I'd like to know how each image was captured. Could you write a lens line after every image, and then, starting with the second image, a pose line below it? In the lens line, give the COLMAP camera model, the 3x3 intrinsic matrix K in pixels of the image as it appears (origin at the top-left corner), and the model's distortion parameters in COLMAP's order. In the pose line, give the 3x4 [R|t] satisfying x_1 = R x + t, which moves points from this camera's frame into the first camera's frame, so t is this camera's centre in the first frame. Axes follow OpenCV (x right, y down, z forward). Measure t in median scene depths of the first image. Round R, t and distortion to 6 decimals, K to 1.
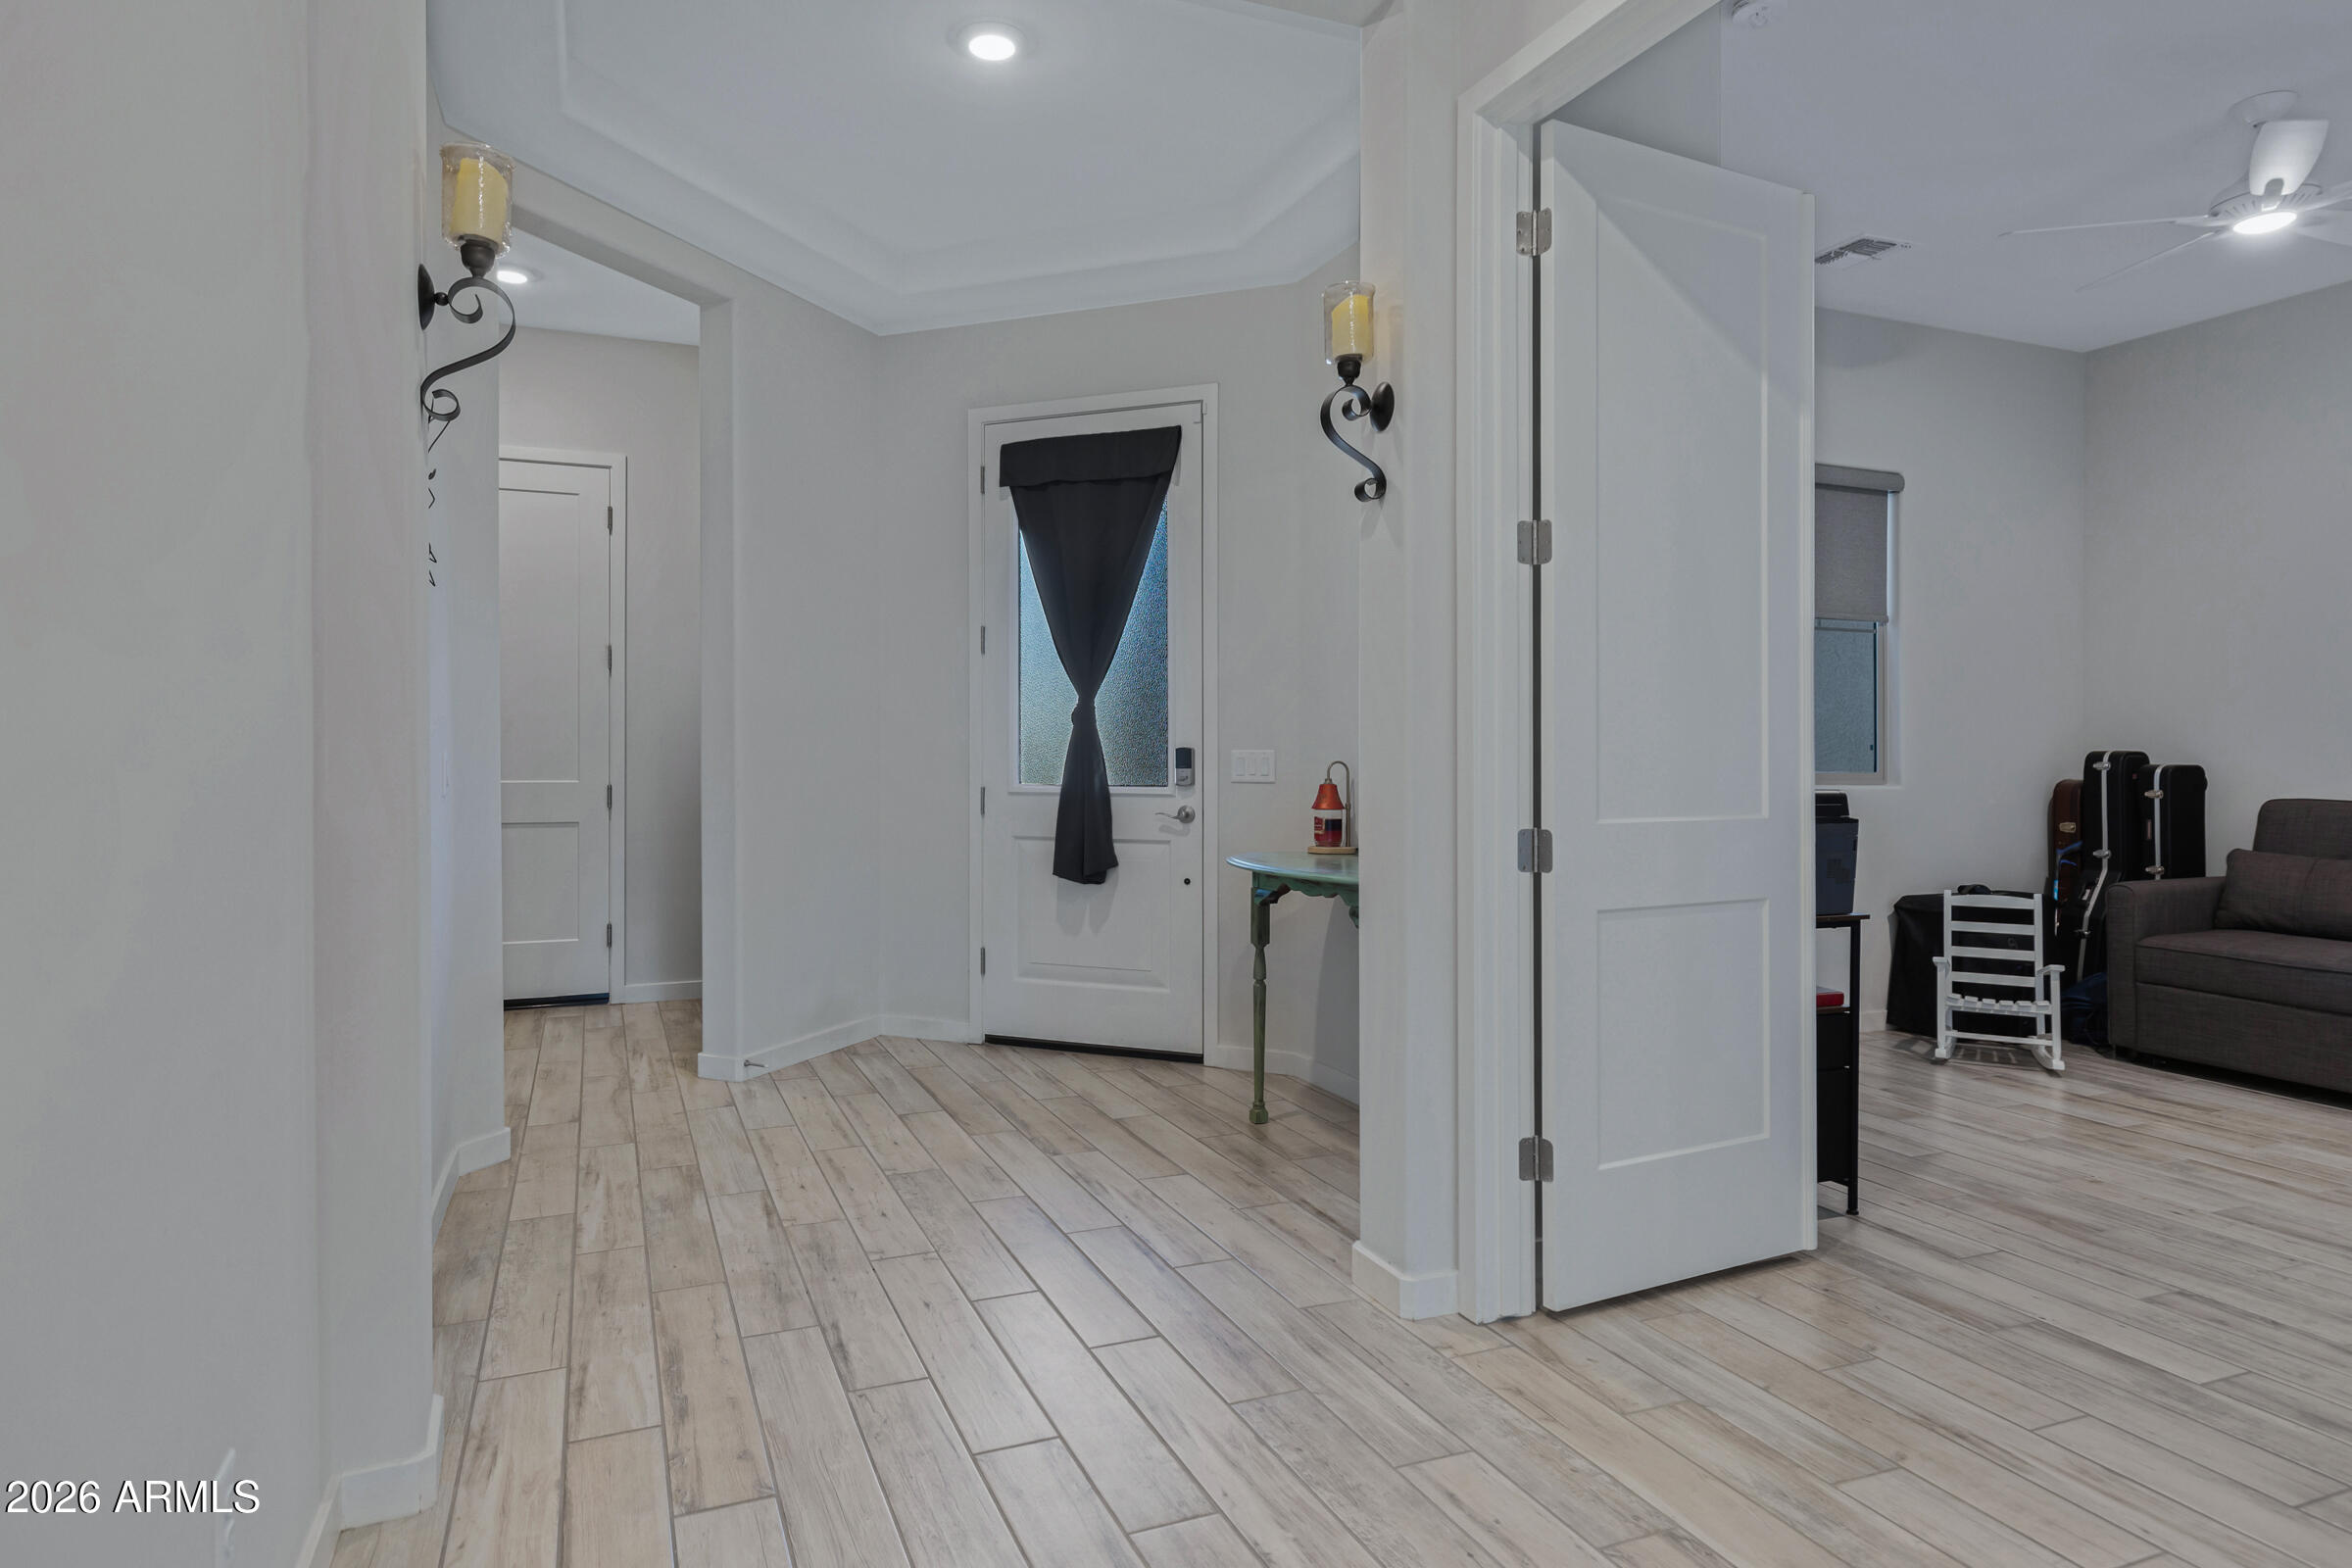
lens RADIAL K [[1351.4, 0, 1218.7], [0, 1351.4, 737.2], [0, 0, 1]] dist [0.006458, -0.003343]
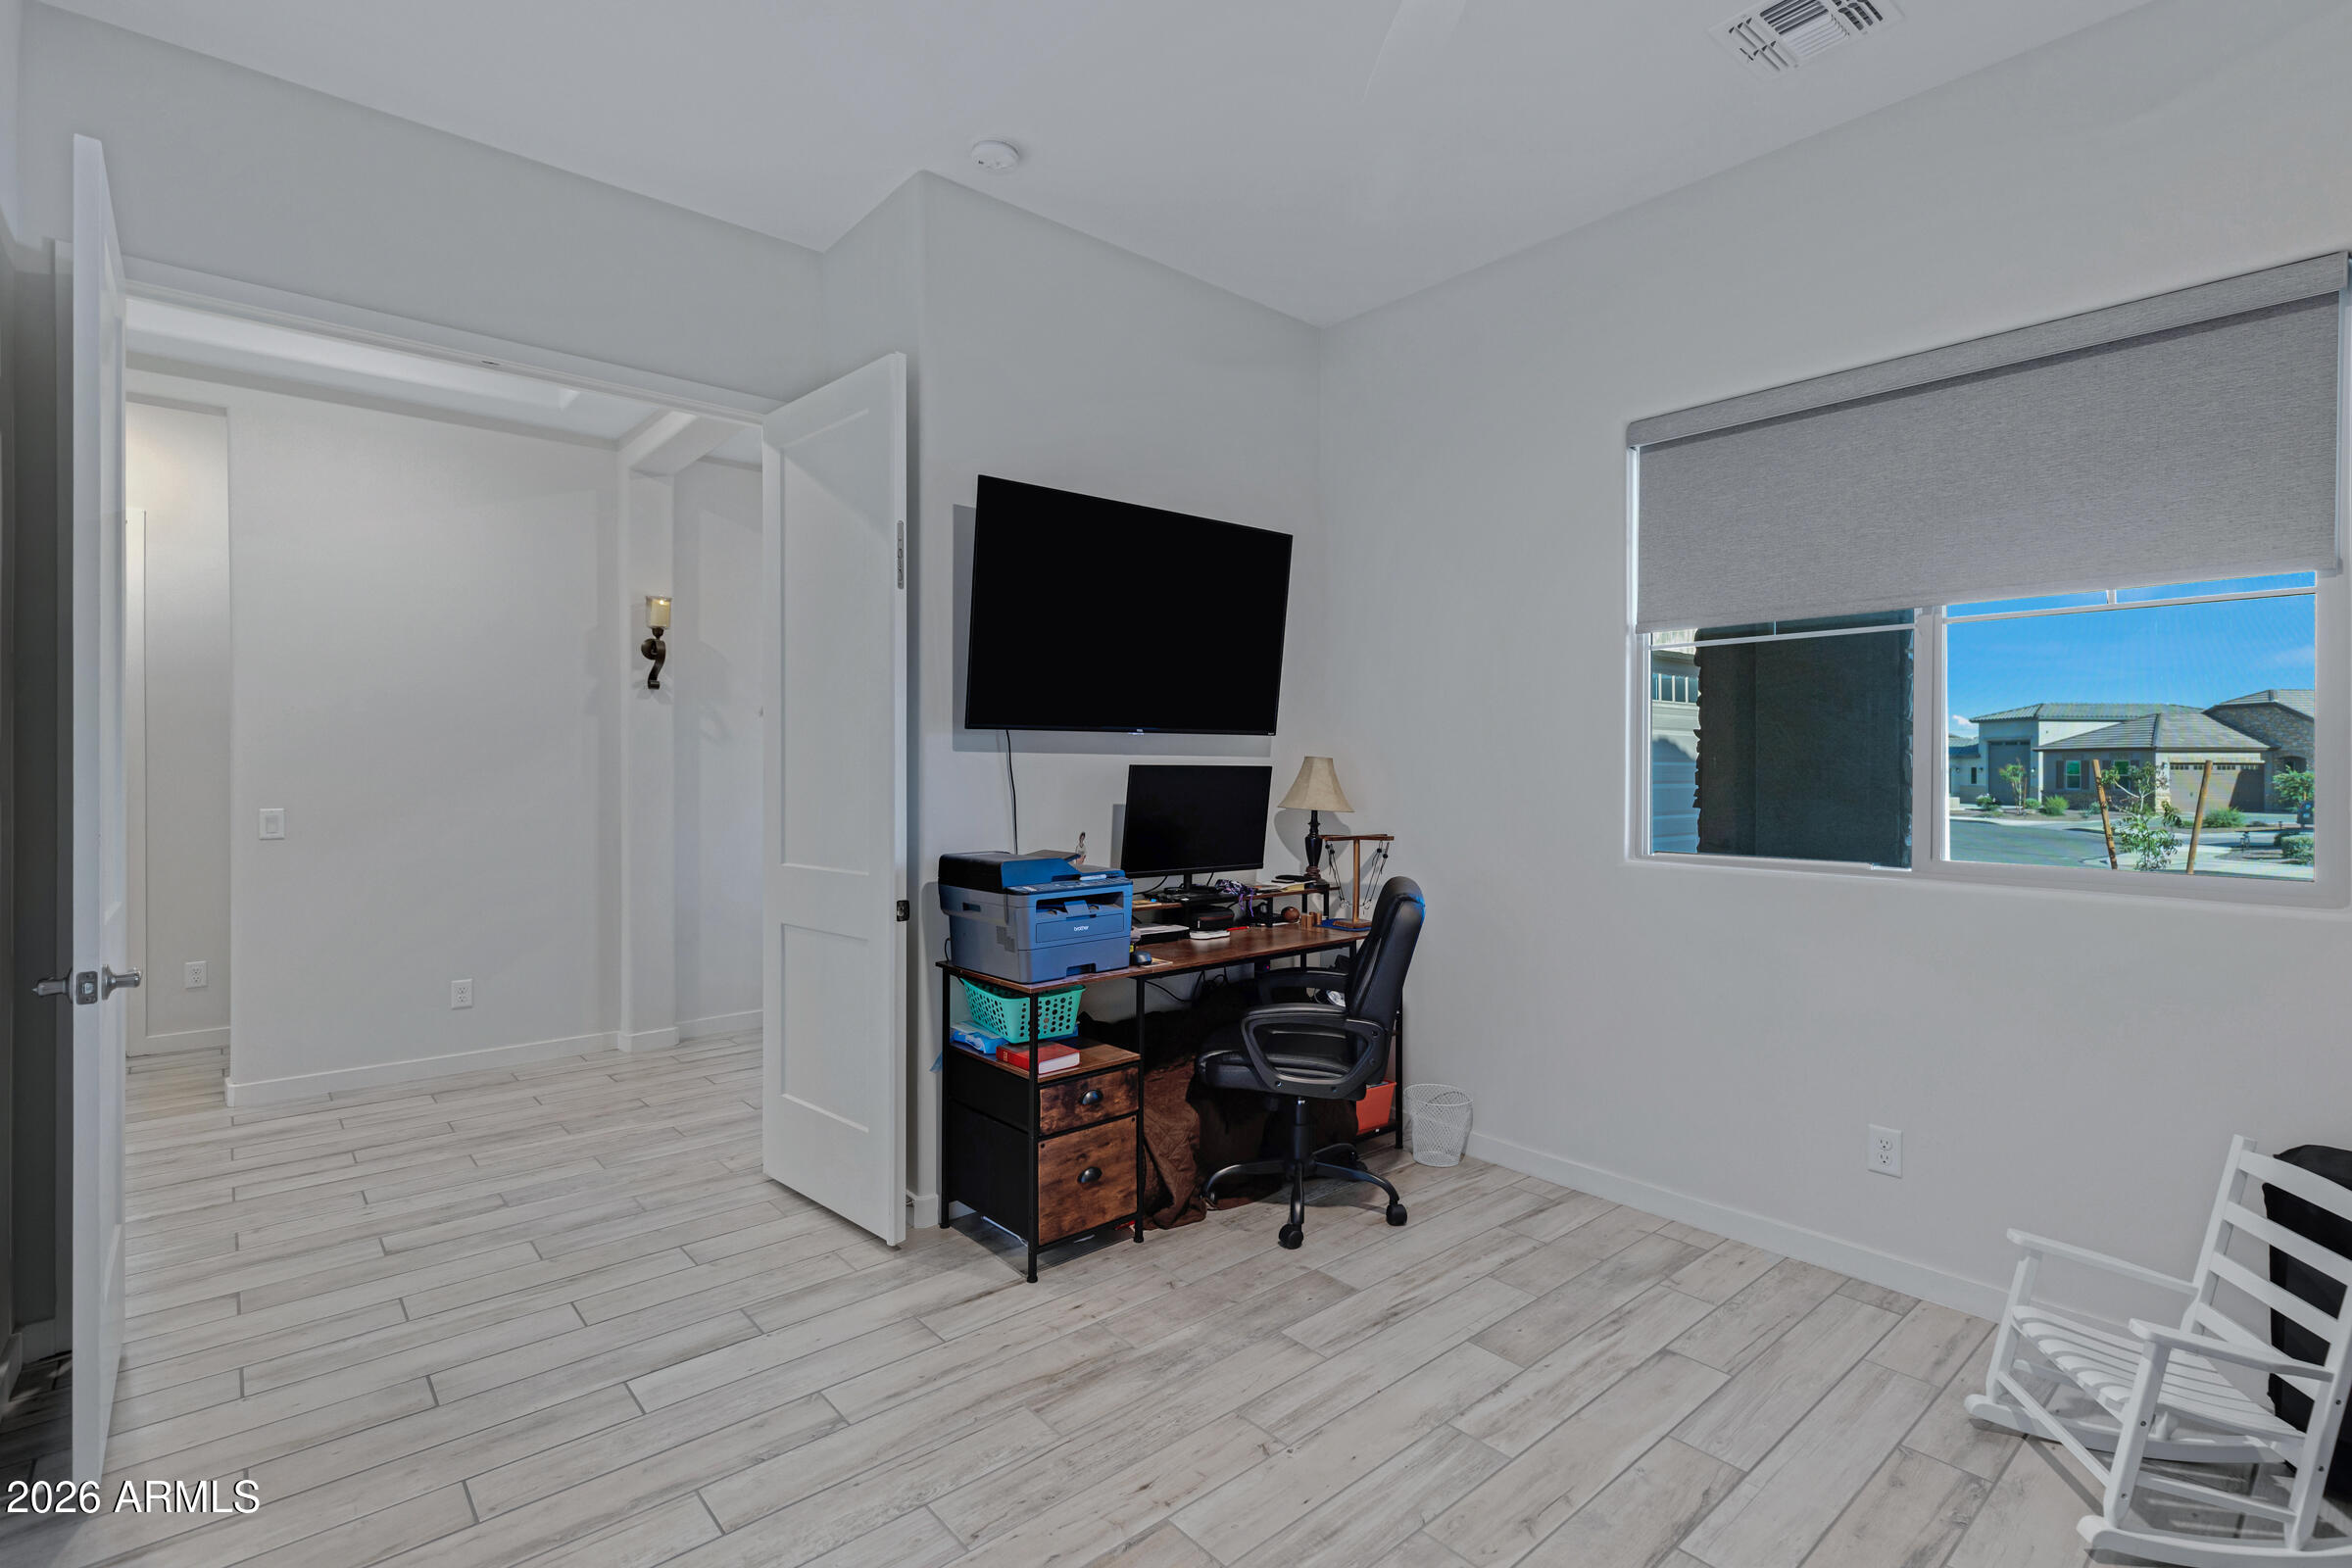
lens RADIAL K [[1158.5, 0, 1191.6], [0, 1158.5, 780.6], [0, 0, 1]] dist [0.010389, 0.000627]
pose [[0.293068, 0.005262, -0.956077, 0.759534], [-0.001434, 0.999986, 0.005064, -0.013603], [0.956090, -0.000113, 0.293072, 0.494598]]
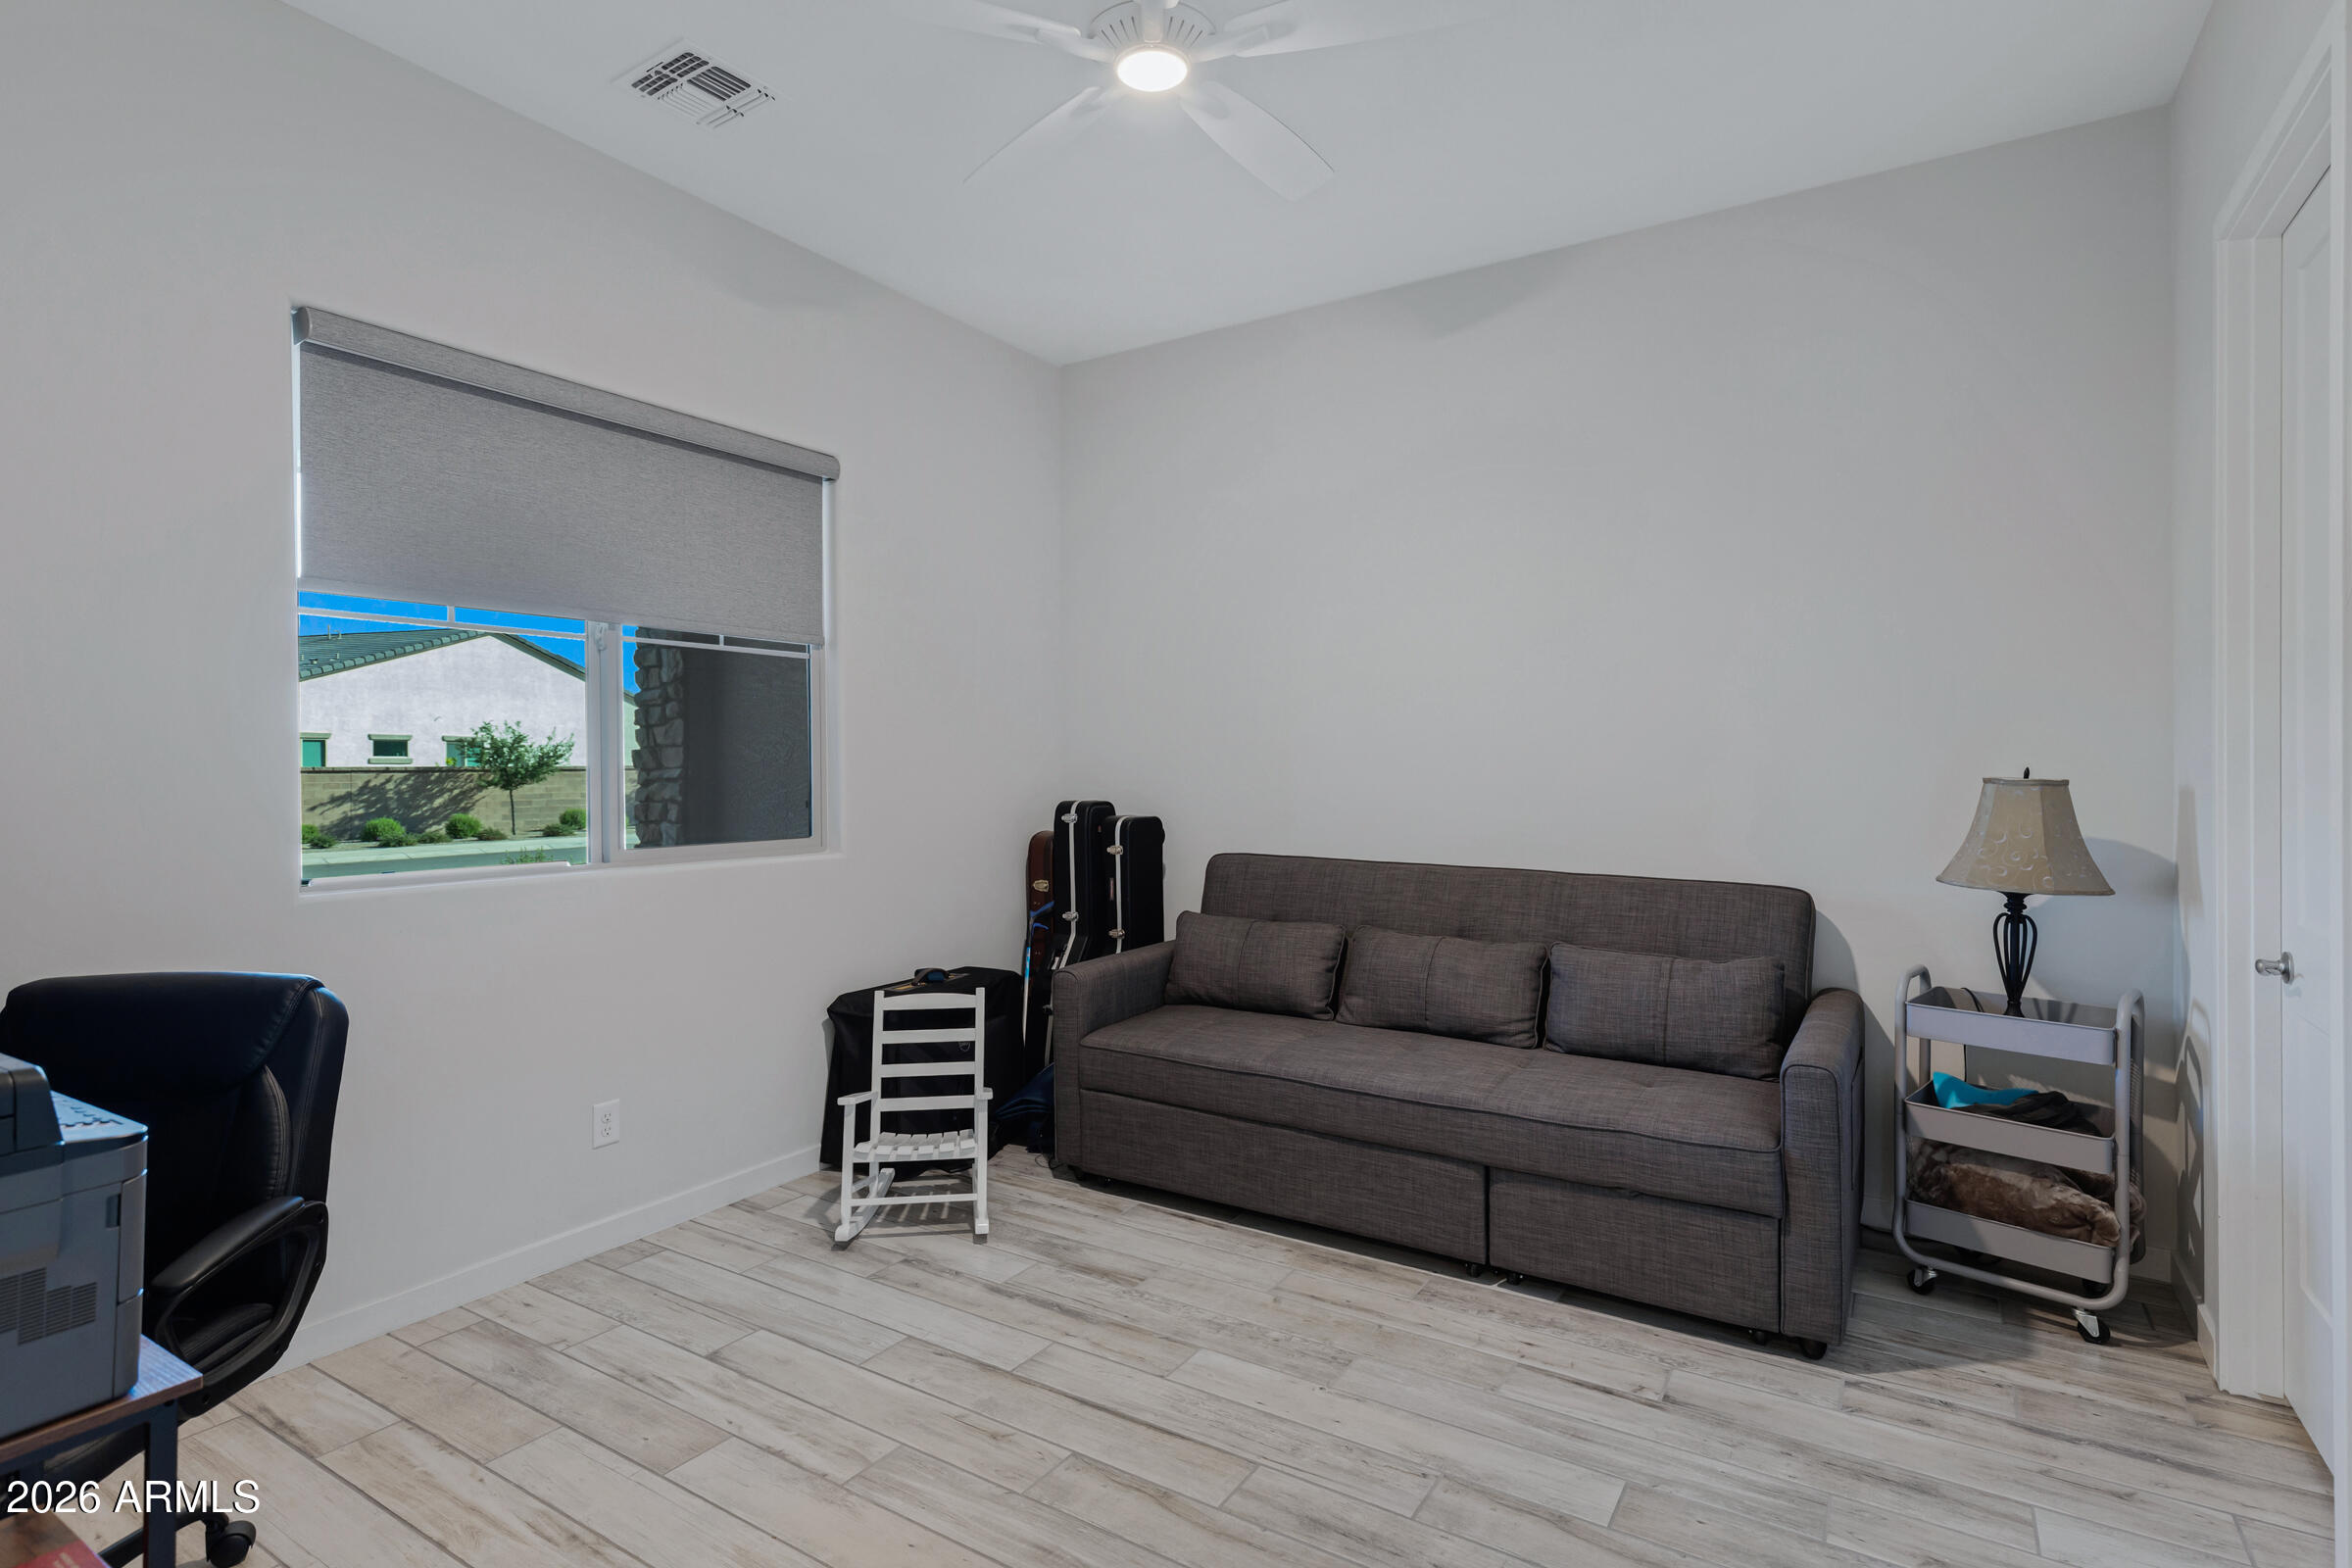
lens RADIAL K [[1177.0, 0, 1189.2], [0, 1177.0, 731.3], [0, 0, 1]] dist [0.010460, 0.002495]
pose [[0.827987, 0.007395, 0.560698, 0.291706], [0.004725, 0.999786, -0.020164, -0.020762], [-0.560727, 0.019345, 0.827775, 0.322544]]
